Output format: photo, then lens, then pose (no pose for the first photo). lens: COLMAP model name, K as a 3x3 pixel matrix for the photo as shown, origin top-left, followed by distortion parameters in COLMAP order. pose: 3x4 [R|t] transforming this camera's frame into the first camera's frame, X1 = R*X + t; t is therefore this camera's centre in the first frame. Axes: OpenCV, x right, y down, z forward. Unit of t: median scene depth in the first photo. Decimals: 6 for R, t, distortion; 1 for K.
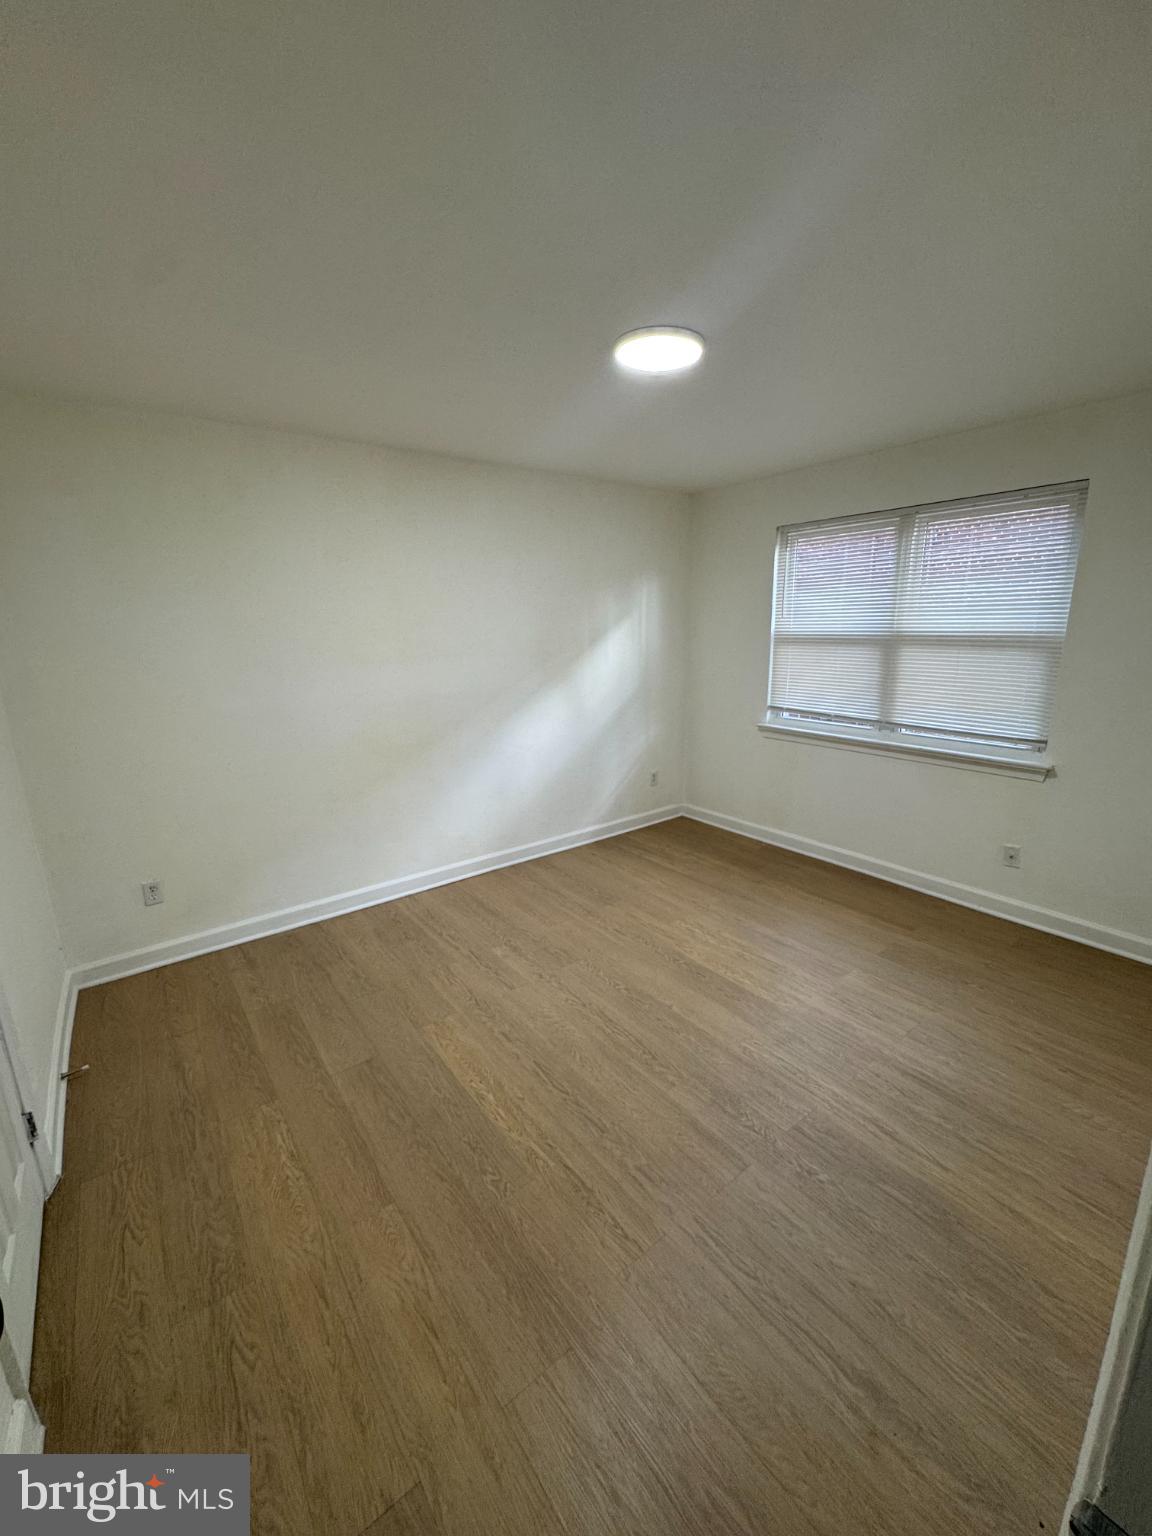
lens RADIAL K [[609.3, 0, 577.6], [0, 609.3, 760.8], [0, 0, 1]] dist [-0.007629, 0.000873]
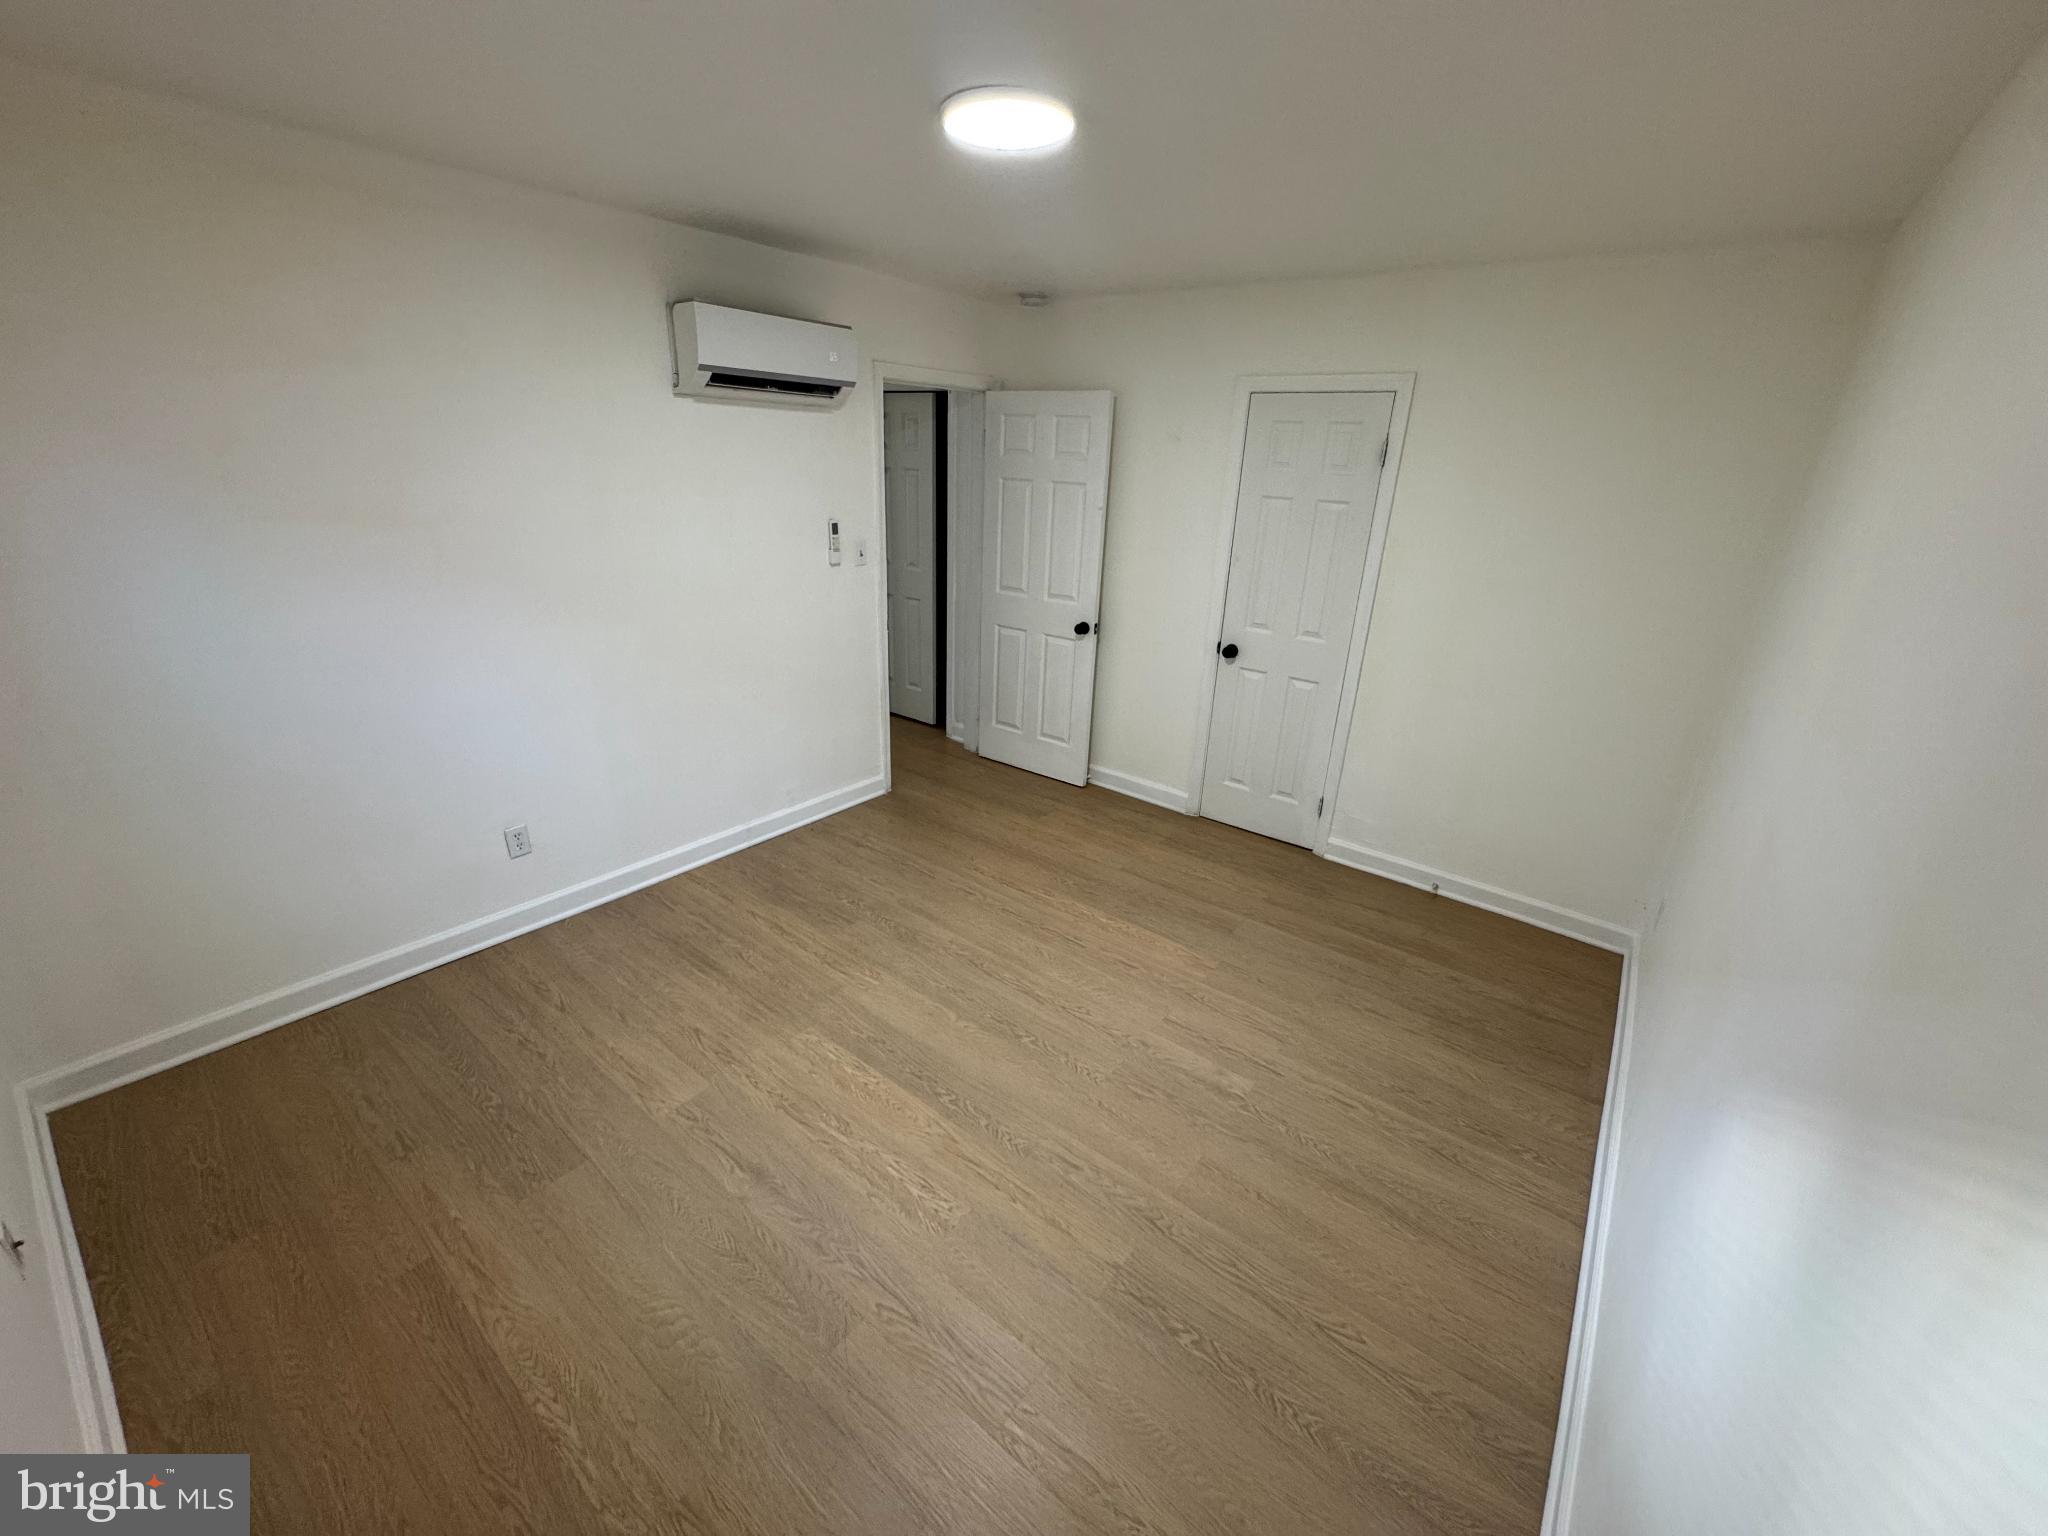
lens RADIAL K [[812.4, 0, 1018.3], [0, 812.4, 766.6], [0, 0, 1]] dist [-0.007629, 0.000873]
pose [[-0.967088, 0.071292, -0.244249, 0.341024], [-0.080022, 0.826014, 0.557940, -0.503556], [0.241530, 0.559122, -0.793124, 1.831215]]
